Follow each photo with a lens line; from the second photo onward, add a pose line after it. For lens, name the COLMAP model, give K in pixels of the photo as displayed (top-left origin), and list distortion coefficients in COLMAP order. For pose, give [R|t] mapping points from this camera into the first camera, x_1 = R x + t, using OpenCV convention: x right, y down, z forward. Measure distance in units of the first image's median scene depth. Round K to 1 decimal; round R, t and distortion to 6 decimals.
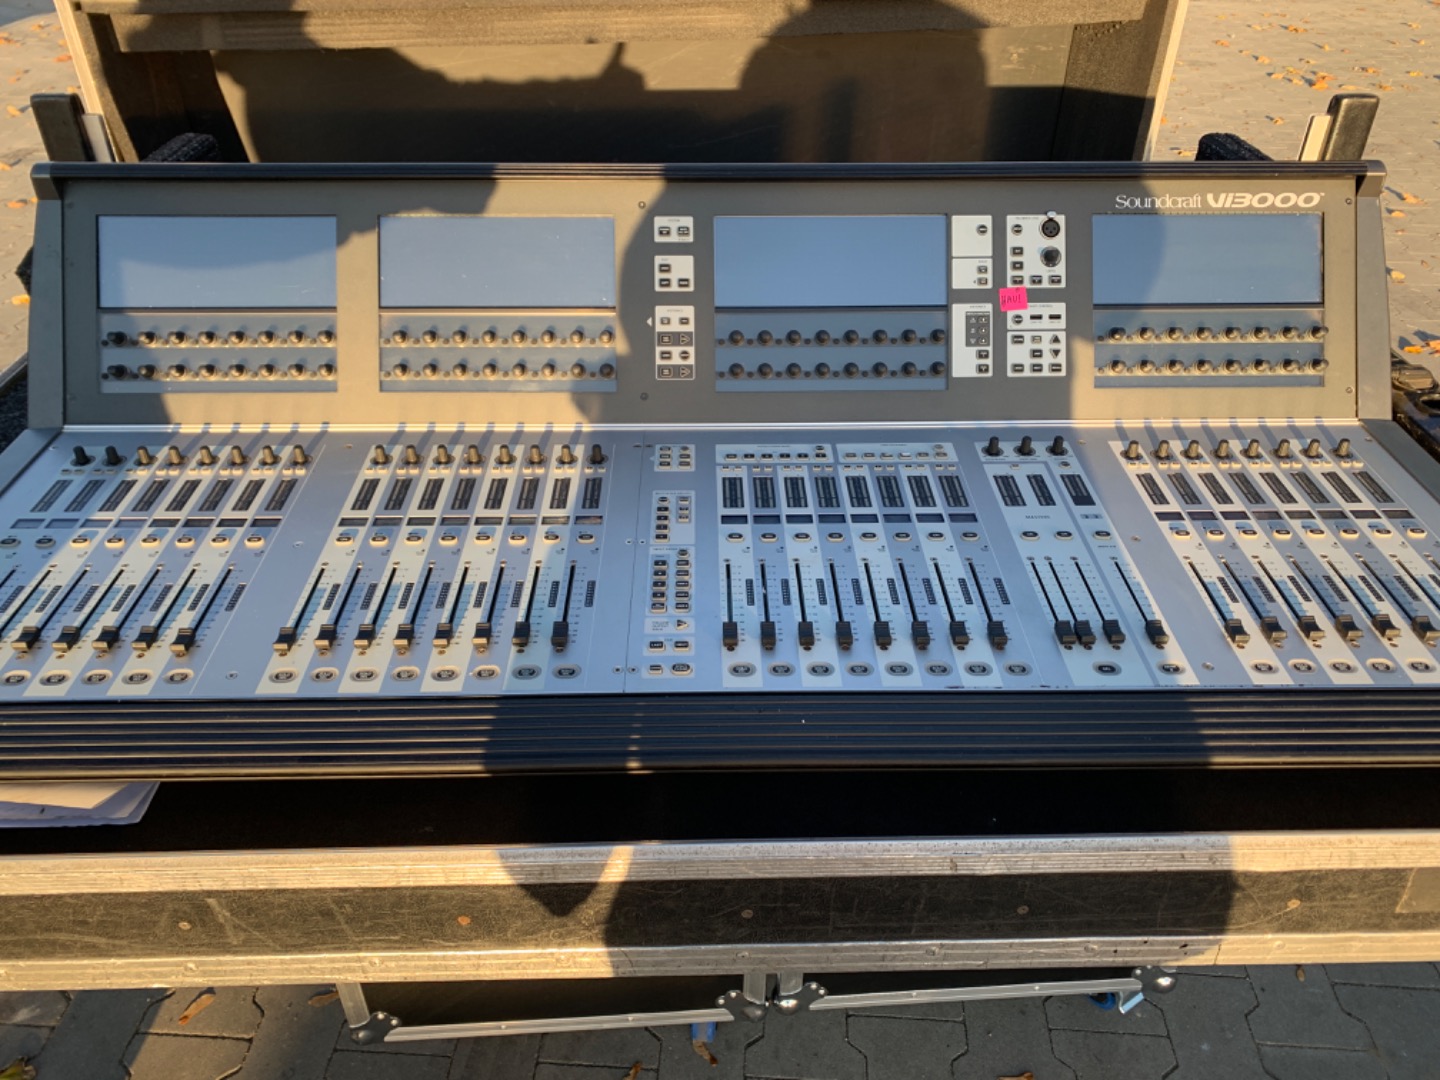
lens RADIAL K [[1108.4, 0, 731.1], [0, 1108.4, 562.5], [0, 0, 1]] dist [0.027479, -0.018308]
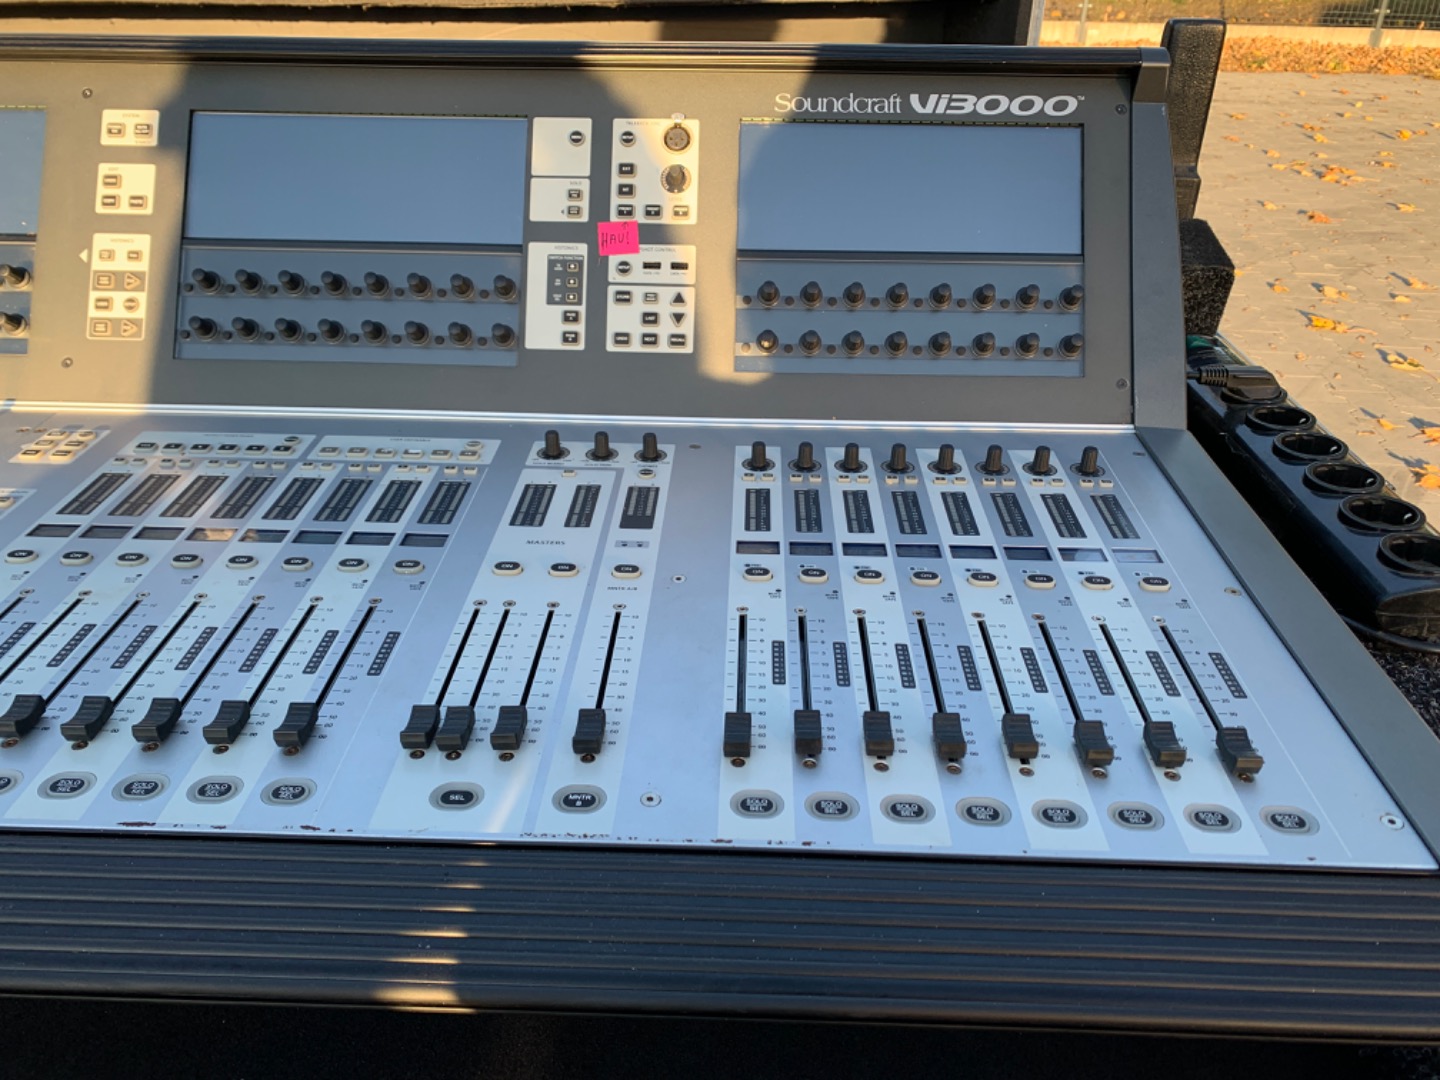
lens RADIAL K [[1108.4, 0, 731.6], [0, 1108.4, 571.3], [0, 0, 1]] dist [0.027479, -0.018308]
pose [[0.998321, 0.032995, -0.047616, 0.361852], [-0.037269, 0.995074, -0.091859, 0.024248], [0.044351, 0.093480, 0.994633, 0.350221]]
